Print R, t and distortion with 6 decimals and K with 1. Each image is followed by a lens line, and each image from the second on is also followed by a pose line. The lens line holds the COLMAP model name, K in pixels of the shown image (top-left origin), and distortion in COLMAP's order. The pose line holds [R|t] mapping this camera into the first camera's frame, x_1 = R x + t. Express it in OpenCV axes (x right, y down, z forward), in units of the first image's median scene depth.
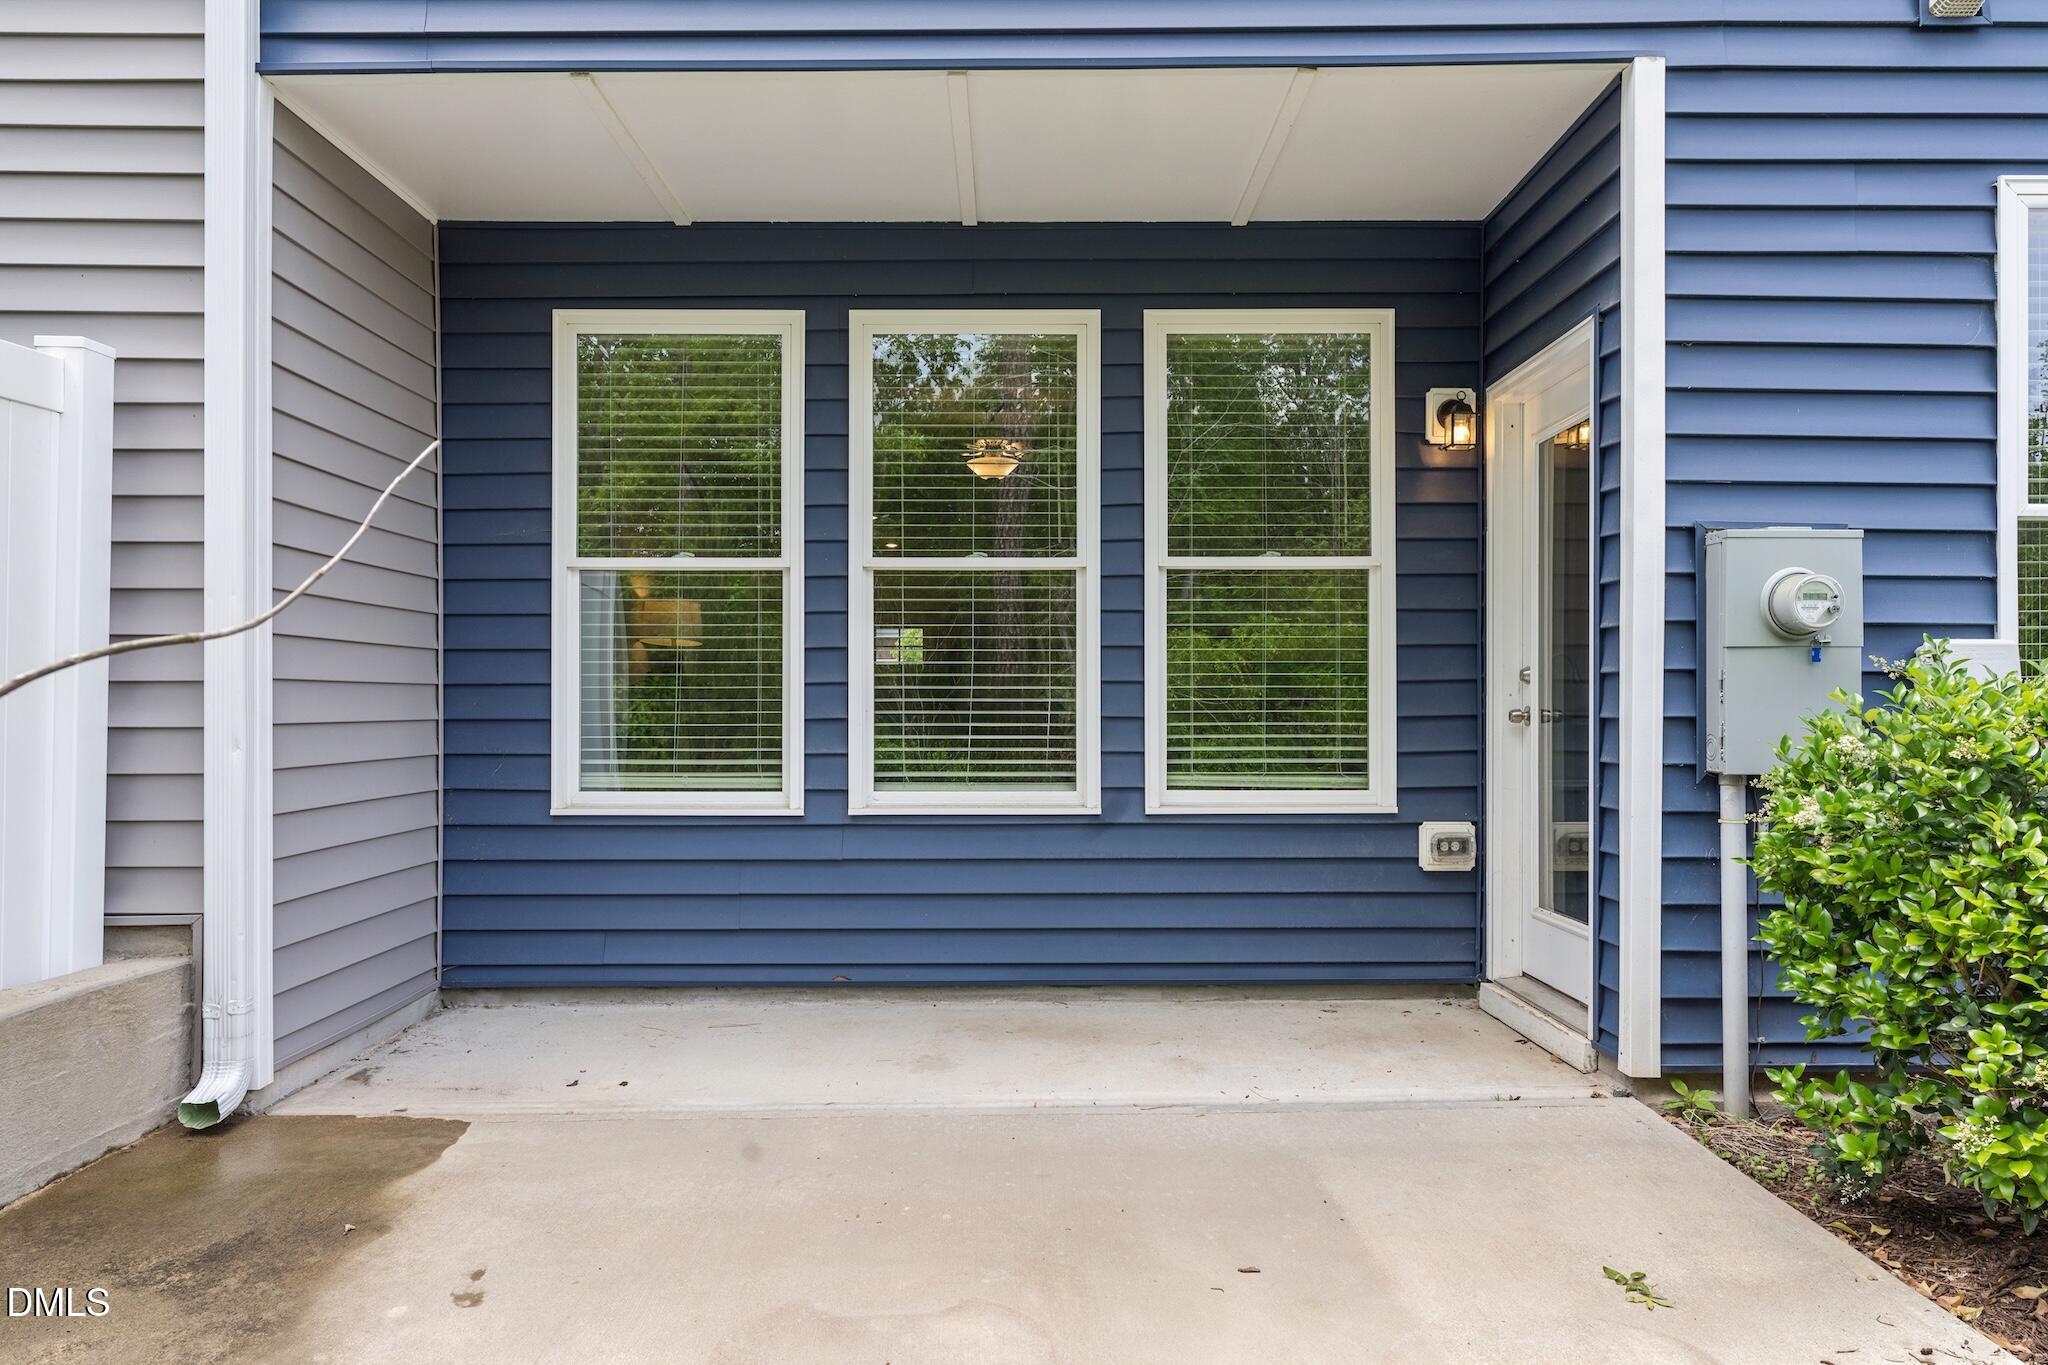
lens RADIAL K [[1358.8, 0, 1019.8], [0, 1358.8, 709.3], [0, 0, 1]] dist [0.000343, 0.004166]
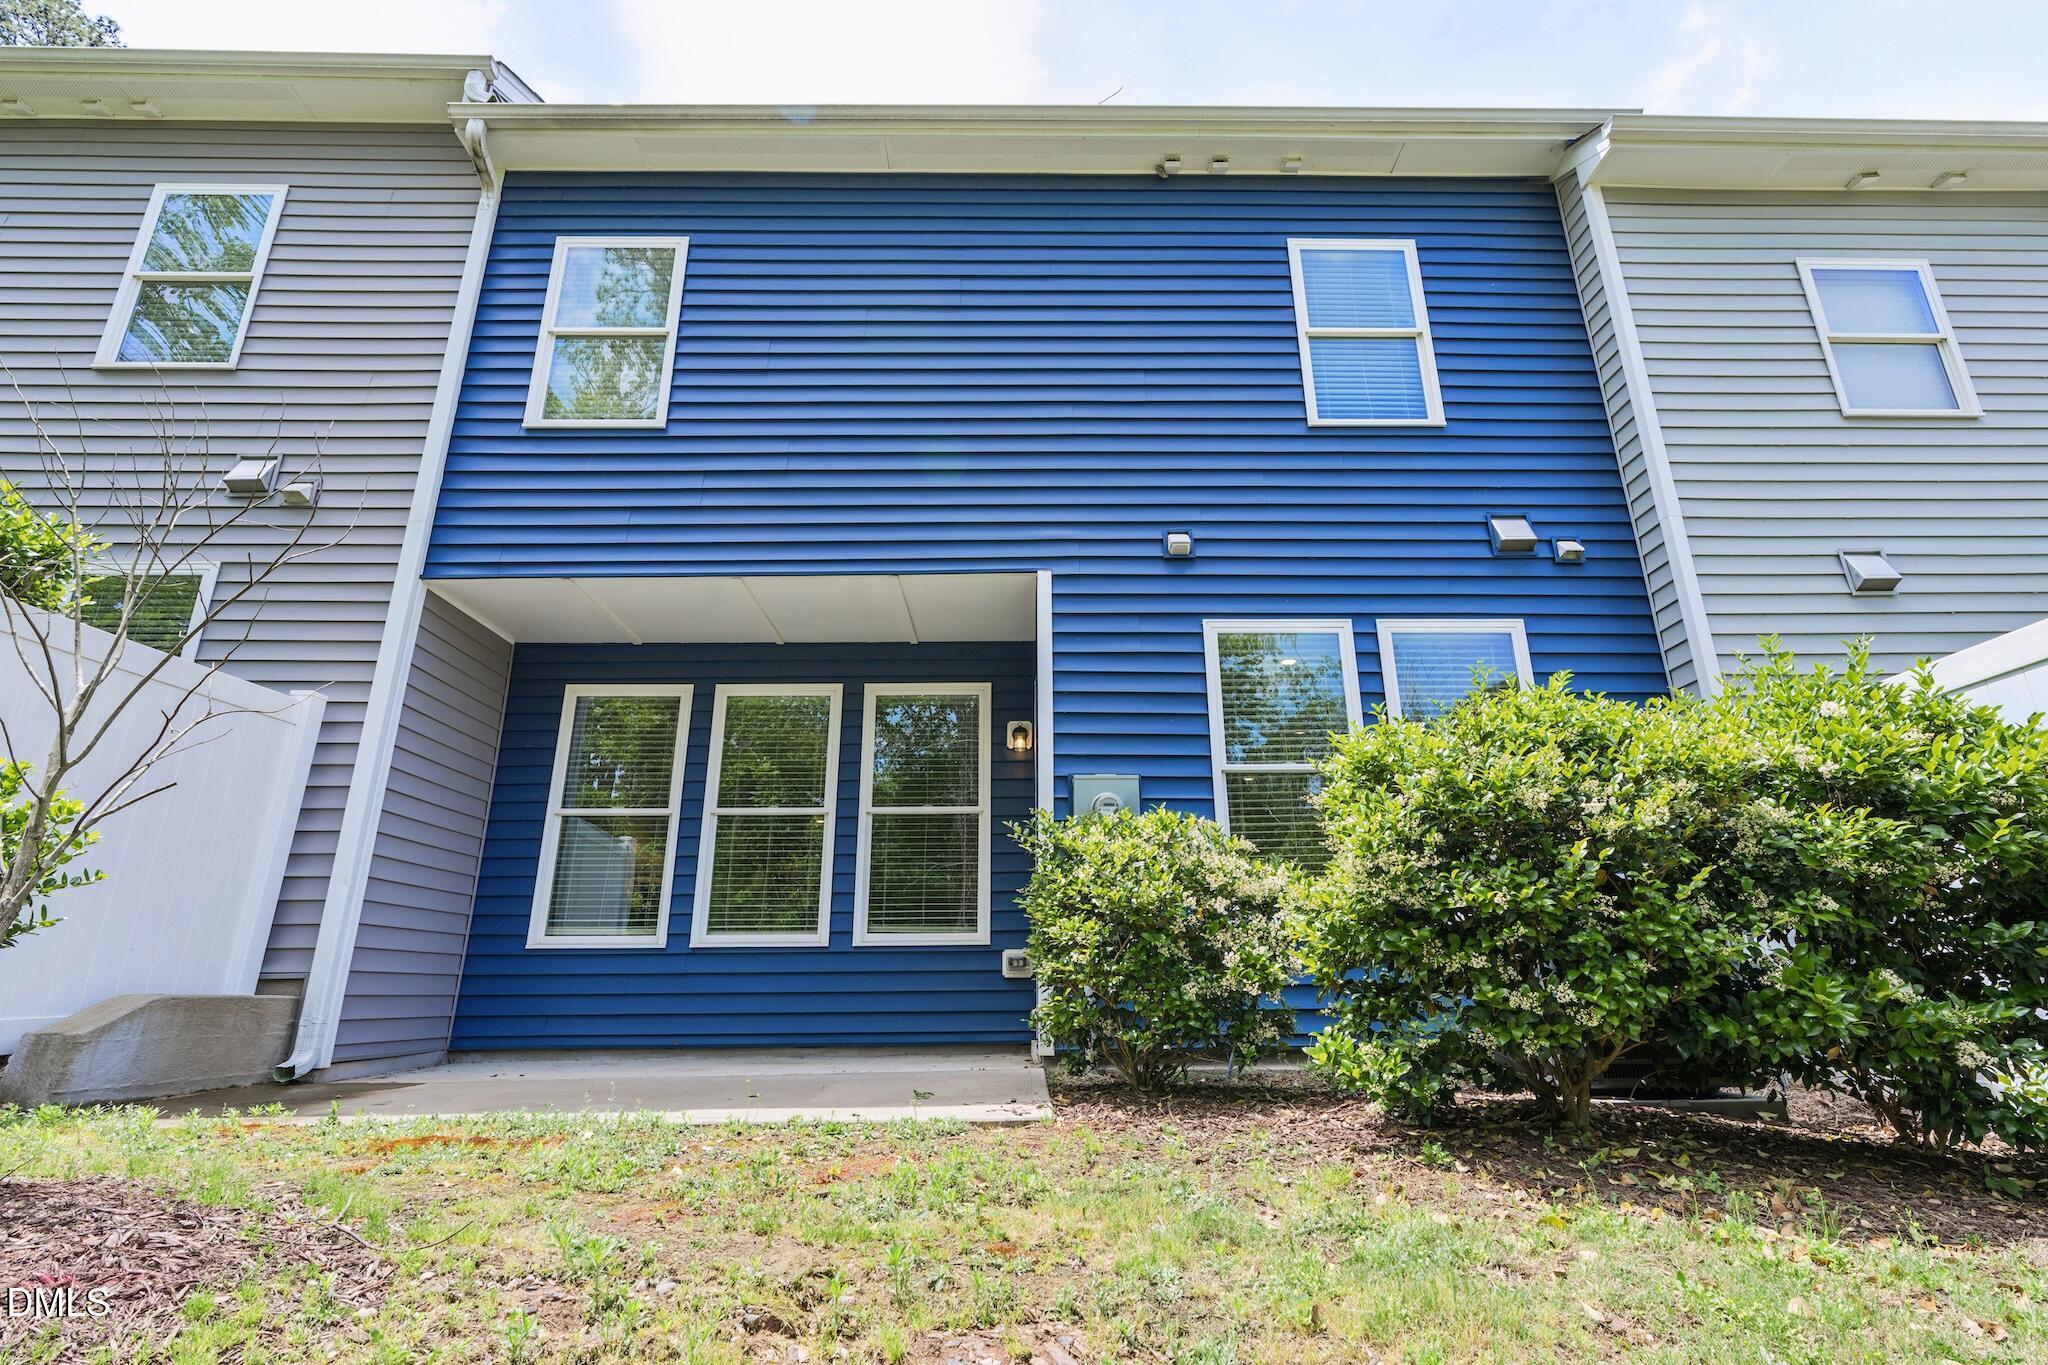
lens RADIAL K [[961.6, 0, 1024.0], [0, 961.6, 682.5], [0, 0, 1]] dist [-0.002522, 0.000454]
pose [[0.999939, -0.003465, 0.010457, 0.311736], [0.006502, 0.951897, -0.306350, 0.137536], [-0.008892, 0.306399, 0.951862, -0.342631]]
